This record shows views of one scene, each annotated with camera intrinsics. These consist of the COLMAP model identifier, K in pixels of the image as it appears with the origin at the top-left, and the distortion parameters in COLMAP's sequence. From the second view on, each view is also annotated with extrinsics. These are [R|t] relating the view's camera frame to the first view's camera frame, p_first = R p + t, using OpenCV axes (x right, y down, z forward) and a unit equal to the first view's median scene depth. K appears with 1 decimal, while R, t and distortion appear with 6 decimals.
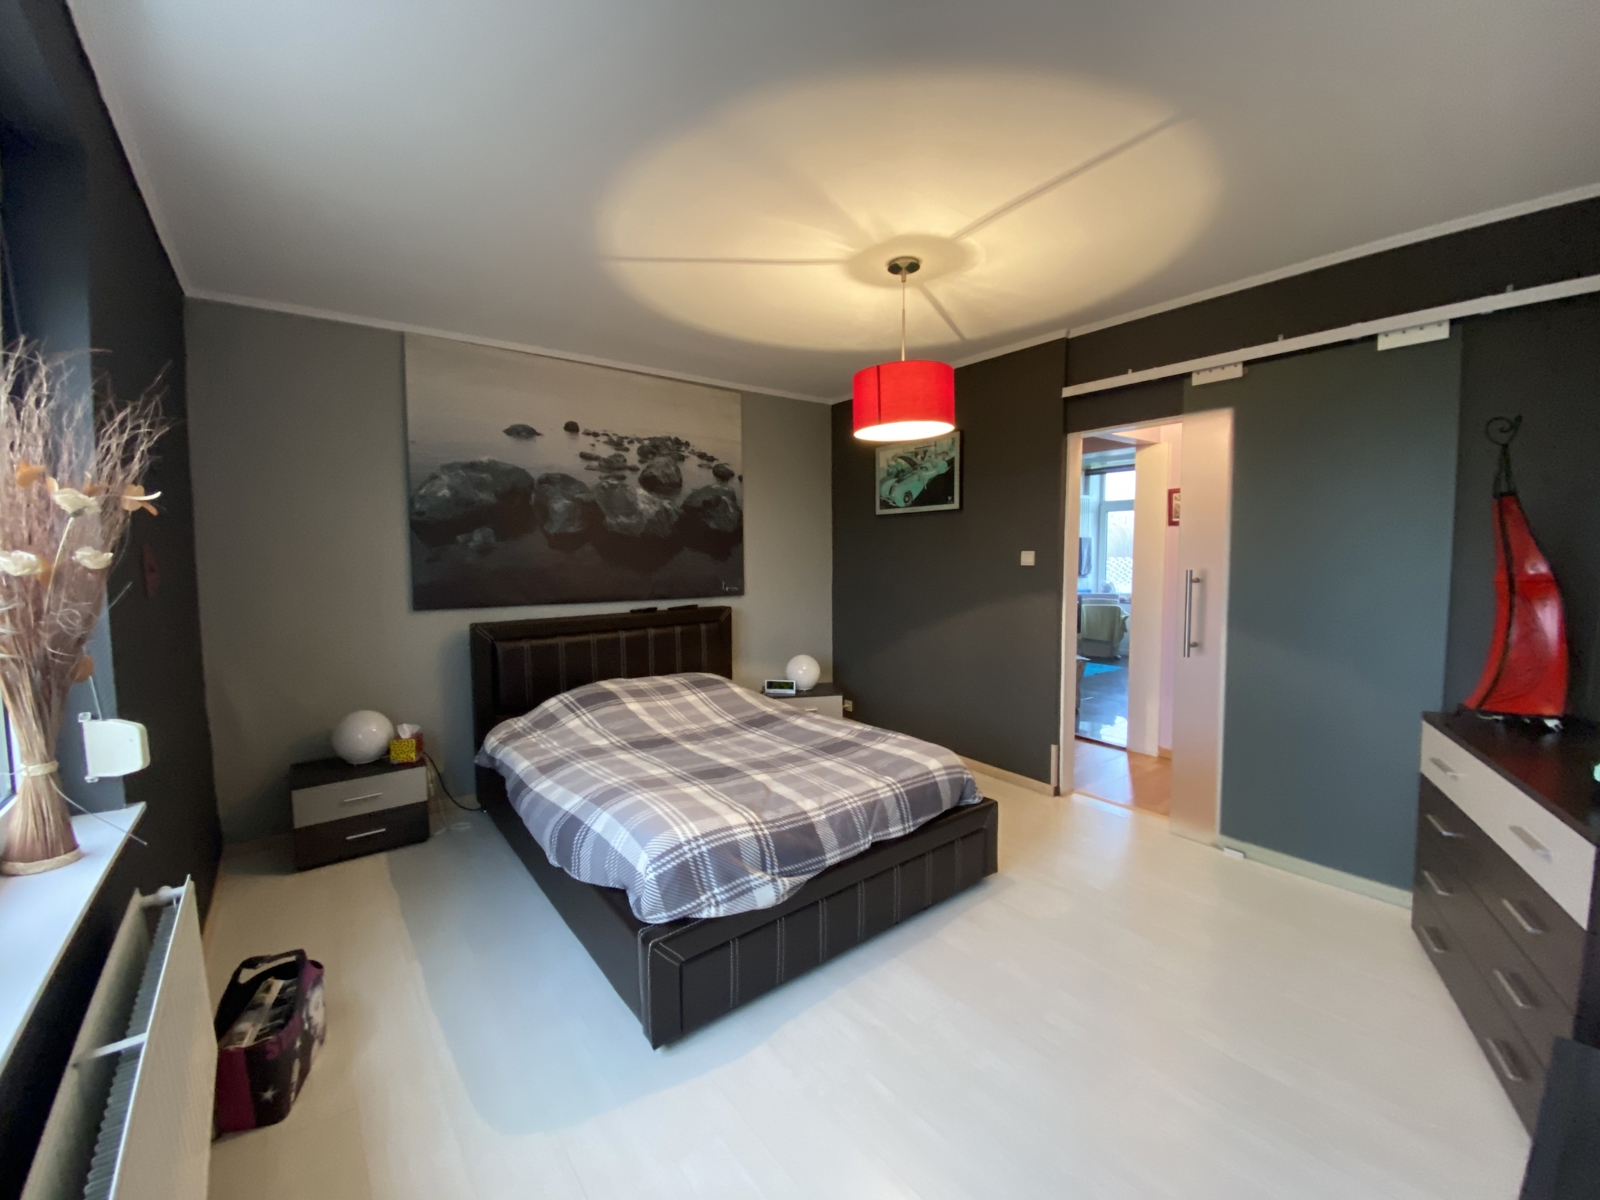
lens RADIAL K [[645.2, 0, 806.2], [0, 645.2, 595.8], [0, 0, 1]] dist [-0.001672, -0.002230]
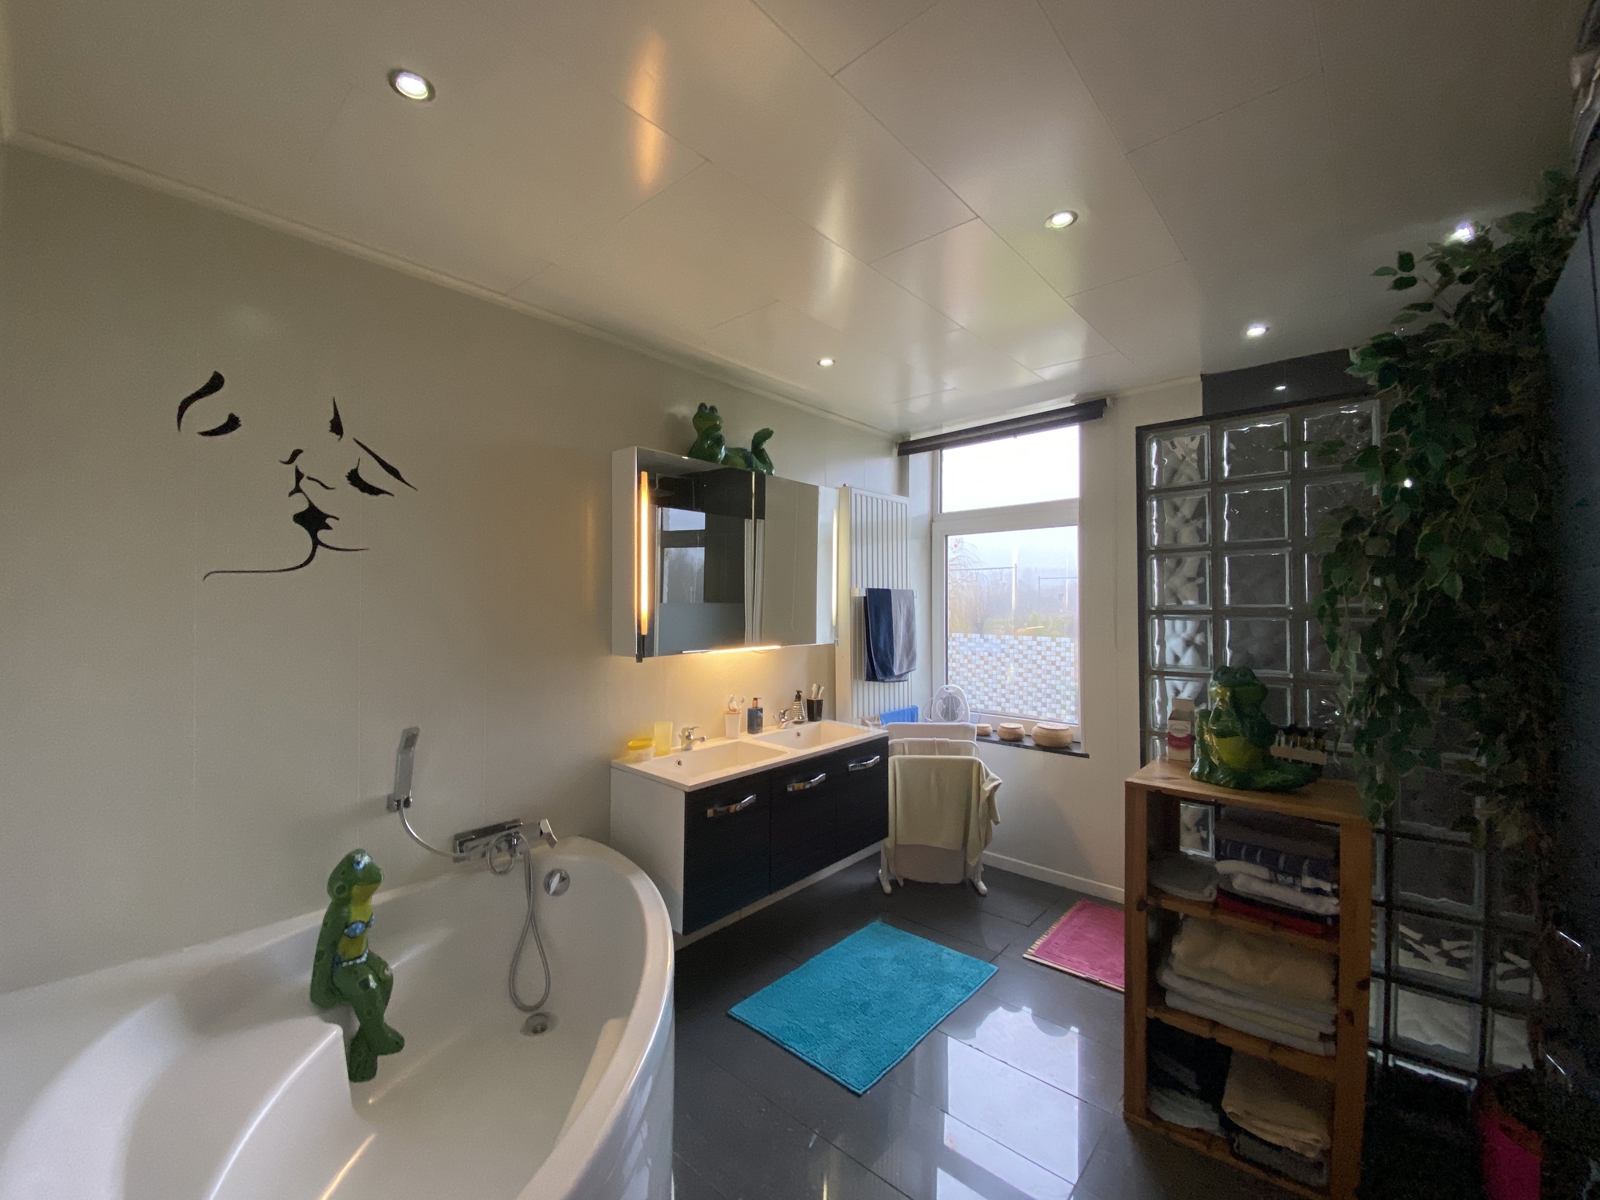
lens RADIAL K [[645.2, 0, 793.3], [0, 645.2, 602.3], [0, 0, 1]] dist [-0.001672, -0.002230]
pose [[0.987990, 0.008047, 0.154310, 0.287117], [0.005141, 0.996378, -0.084875, -0.043890], [-0.154435, 0.084649, 0.984370, 0.569369]]
